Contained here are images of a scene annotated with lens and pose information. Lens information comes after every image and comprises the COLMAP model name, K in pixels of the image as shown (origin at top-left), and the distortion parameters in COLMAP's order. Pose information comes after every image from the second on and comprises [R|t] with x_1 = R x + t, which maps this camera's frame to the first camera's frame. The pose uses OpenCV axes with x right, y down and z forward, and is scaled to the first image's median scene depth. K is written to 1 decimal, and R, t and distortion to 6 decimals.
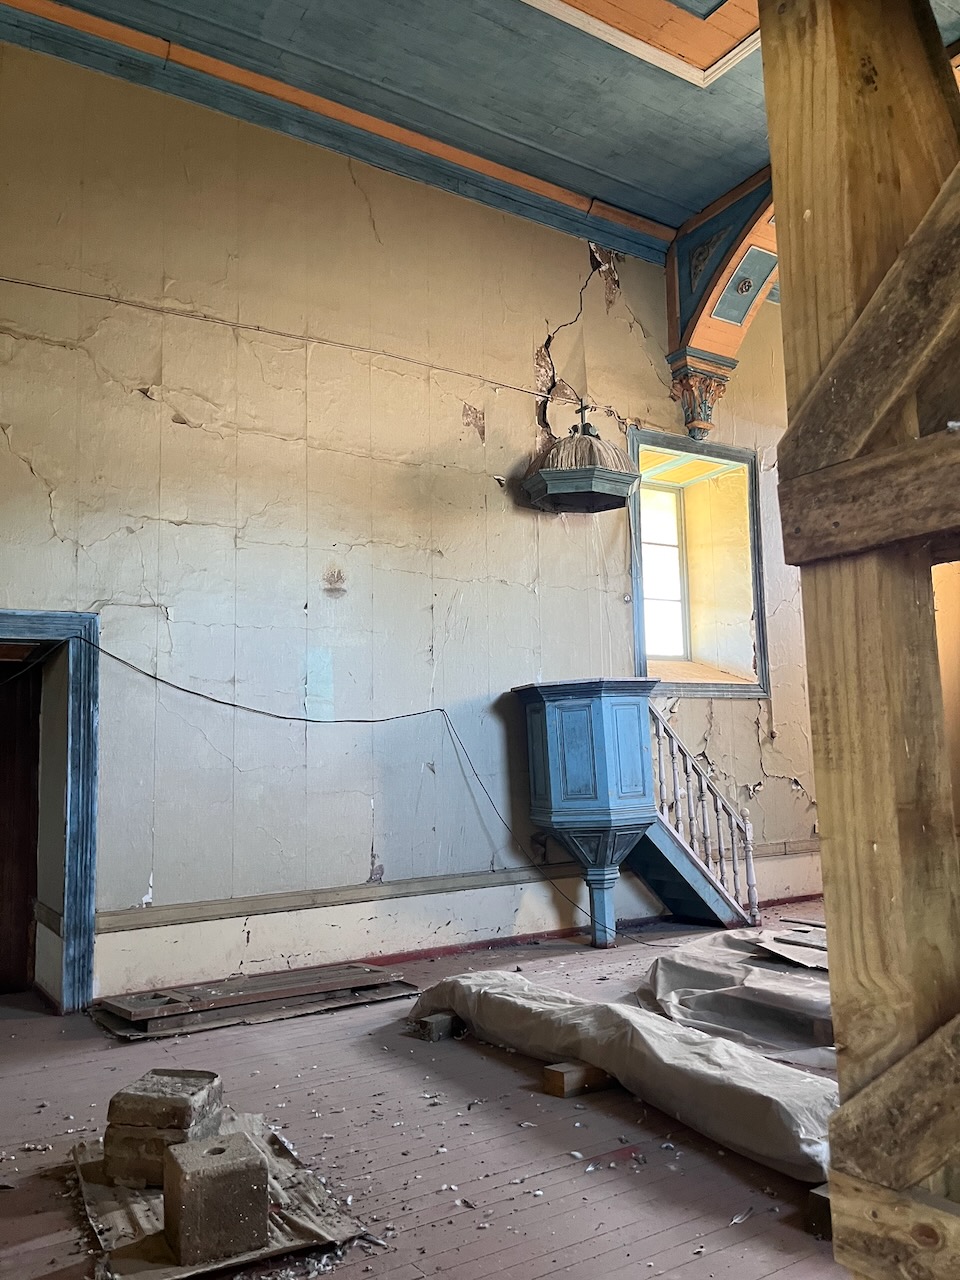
lens RADIAL K [[970.8, 0, 481.3], [0, 970.8, 648.9], [0, 0, 1]] dist [0.066114, -0.087440]
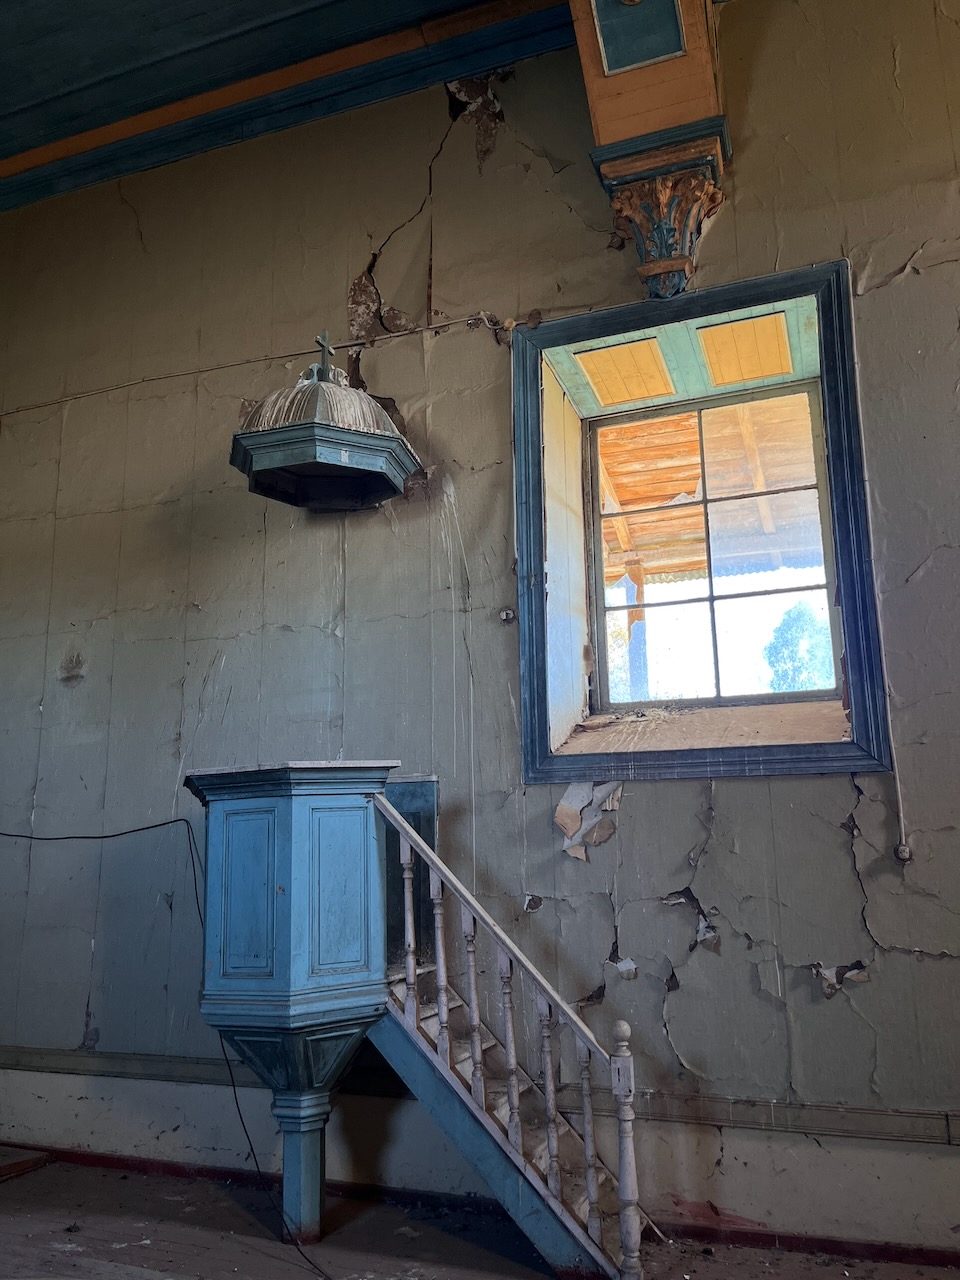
lens RADIAL K [[970.8, 0, 481.3], [0, 970.8, 648.9], [0, 0, 1]] dist [0.066114, -0.087440]
pose [[0.602683, -0.139397, -0.785711, 0.621599], [0.086934, 0.990233, -0.109000, 0.031576], [0.793231, -0.002612, 0.608915, 0.658247]]
